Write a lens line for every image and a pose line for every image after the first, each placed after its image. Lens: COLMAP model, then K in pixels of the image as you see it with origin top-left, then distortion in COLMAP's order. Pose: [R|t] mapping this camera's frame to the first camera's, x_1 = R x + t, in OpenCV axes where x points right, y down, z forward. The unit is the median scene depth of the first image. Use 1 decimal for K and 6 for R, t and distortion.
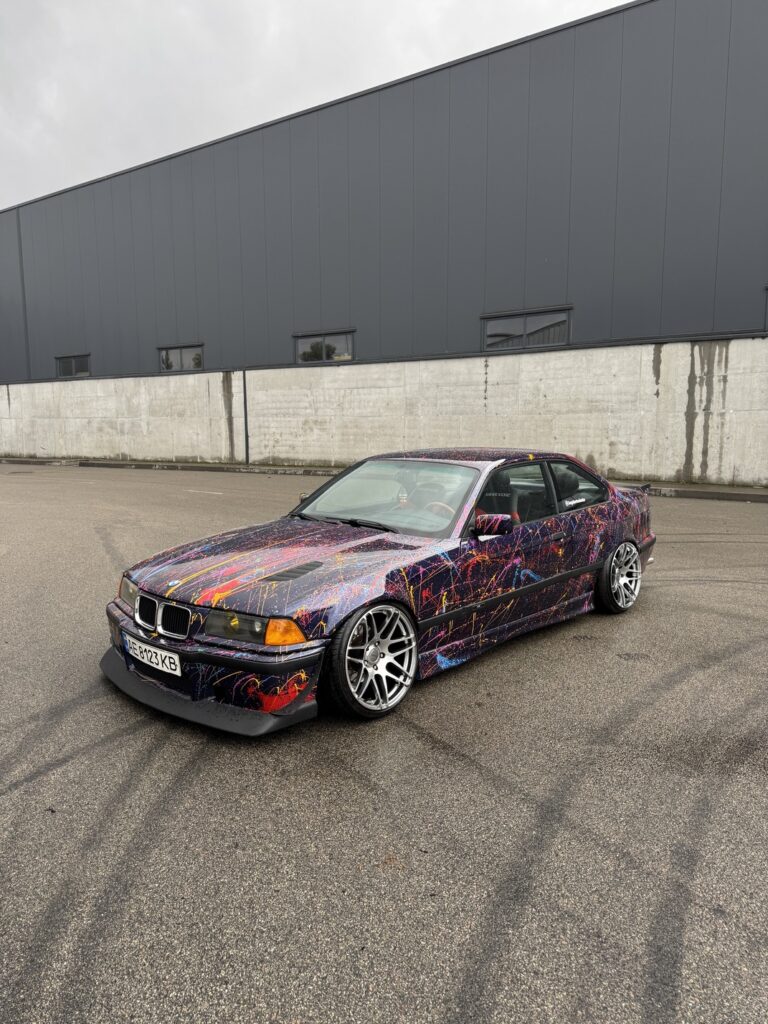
lens RADIAL K [[717.6, 0, 381.0], [0, 717.6, 514.3], [0, 0, 1]] dist [0.188625, -0.405015]
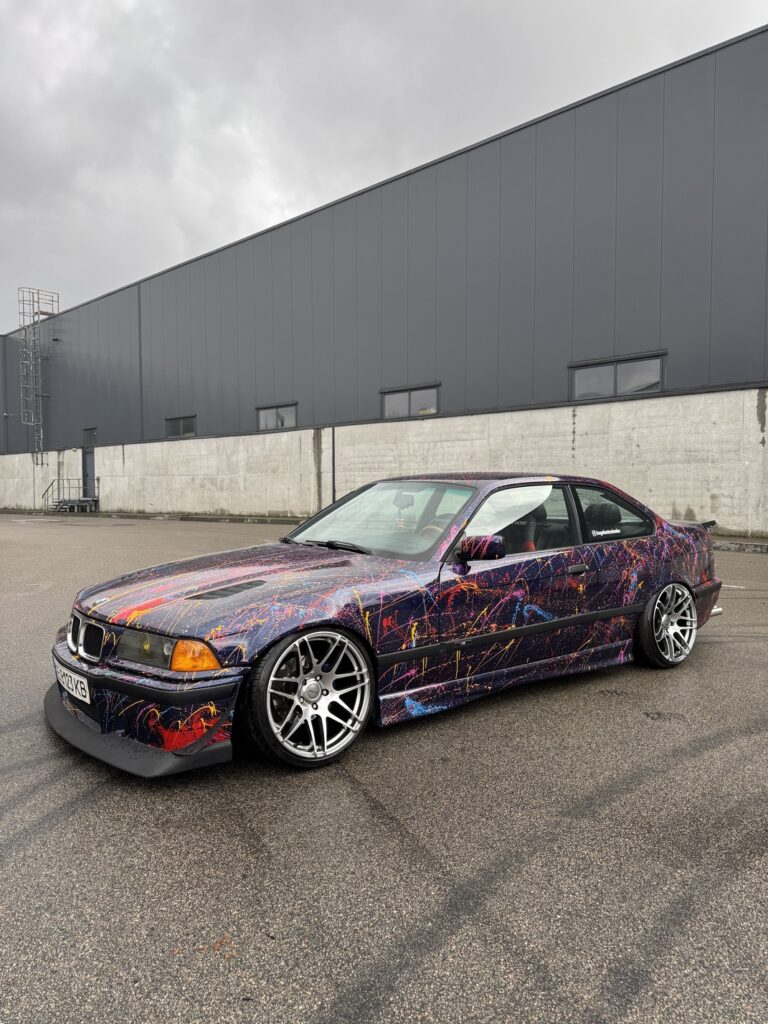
lens RADIAL K [[717.6, 0, 381.0], [0, 717.6, 514.3], [0, 0, 1]] dist [0.188625, -0.405015]
pose [[0.988363, 0.008997, -0.151848, 0.124945], [-0.022360, 0.995999, -0.086527, 0.038832], [0.150462, 0.088916, 0.984609, 0.101748]]
